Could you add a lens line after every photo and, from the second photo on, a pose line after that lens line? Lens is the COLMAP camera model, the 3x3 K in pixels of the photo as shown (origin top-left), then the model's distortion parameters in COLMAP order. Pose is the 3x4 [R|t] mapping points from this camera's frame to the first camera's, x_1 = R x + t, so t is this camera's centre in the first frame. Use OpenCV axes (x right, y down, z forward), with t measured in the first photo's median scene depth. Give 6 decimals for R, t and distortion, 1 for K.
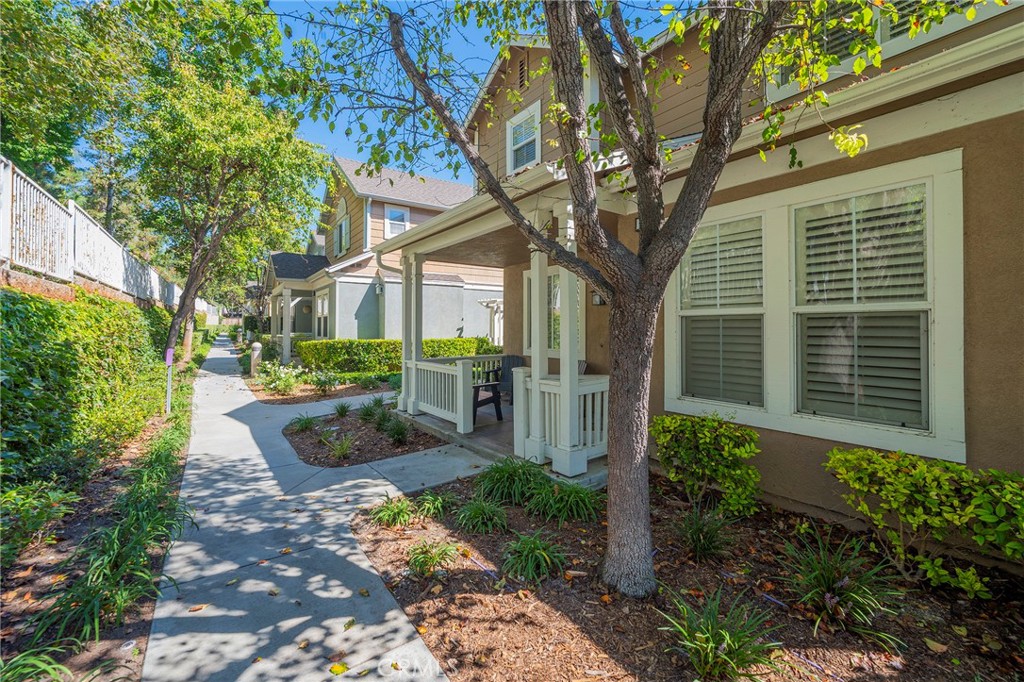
lens RADIAL K [[413.2, 0, 511.8], [0, 413.2, 313.5], [0, 0, 1]] dist [0.000115, 0.000051]
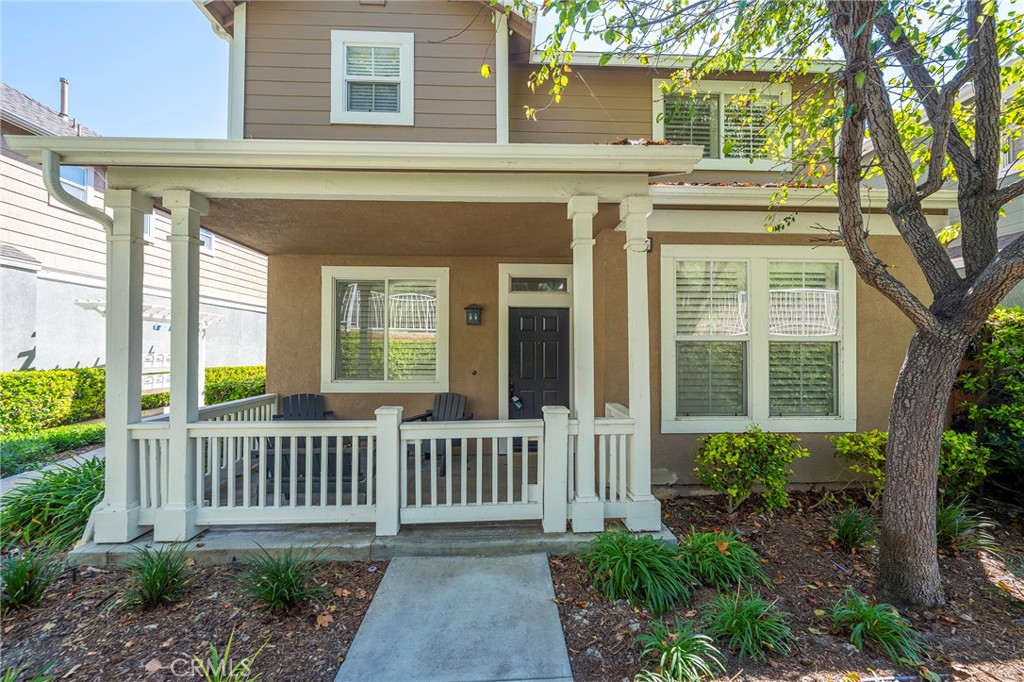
lens RADIAL K [[411.0, 0, 512.0], [0, 411.0, 341.0], [0, 0, 1]] dist [-0.000560, -0.000023]
pose [[0.569436, 0.022799, 0.821720, -0.340234], [-0.029783, 0.999531, -0.007093, 0.013005], [-0.821496, -0.020435, 0.569848, 0.369342]]
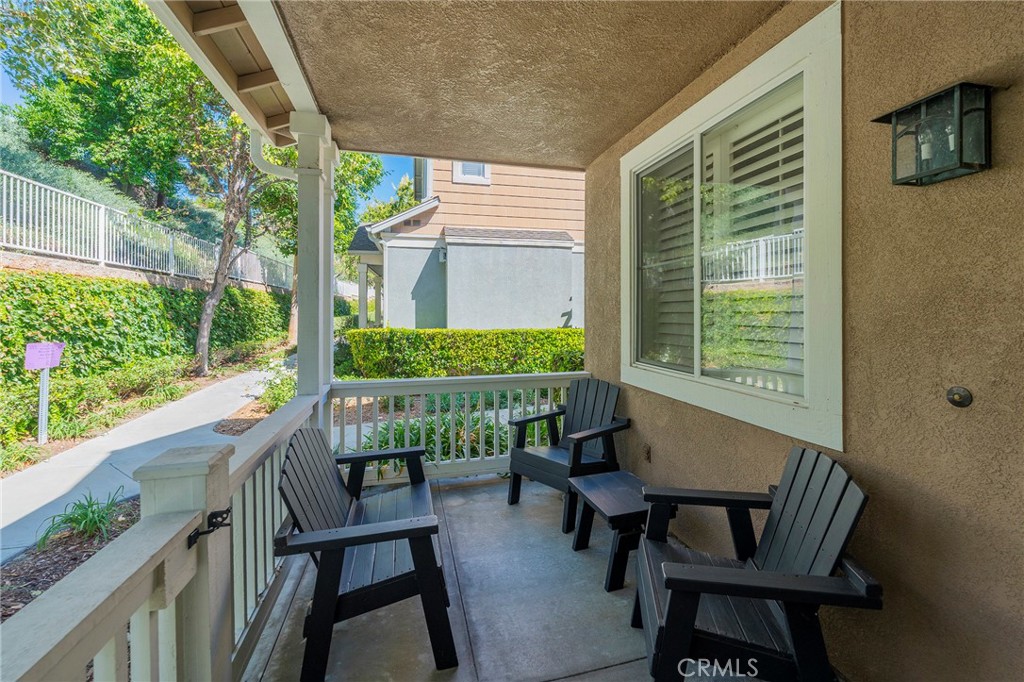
lens RADIAL K [[426.8, 0, 516.1], [0, 426.8, 310.1], [0, 0, 1]] dist [0.000183, 0.000038]
pose [[0.926715, 0.000115, -0.375764, 0.086645], [0.009313, 0.999686, 0.023272, 0.025360], [0.375649, -0.025066, 0.926423, 0.601163]]
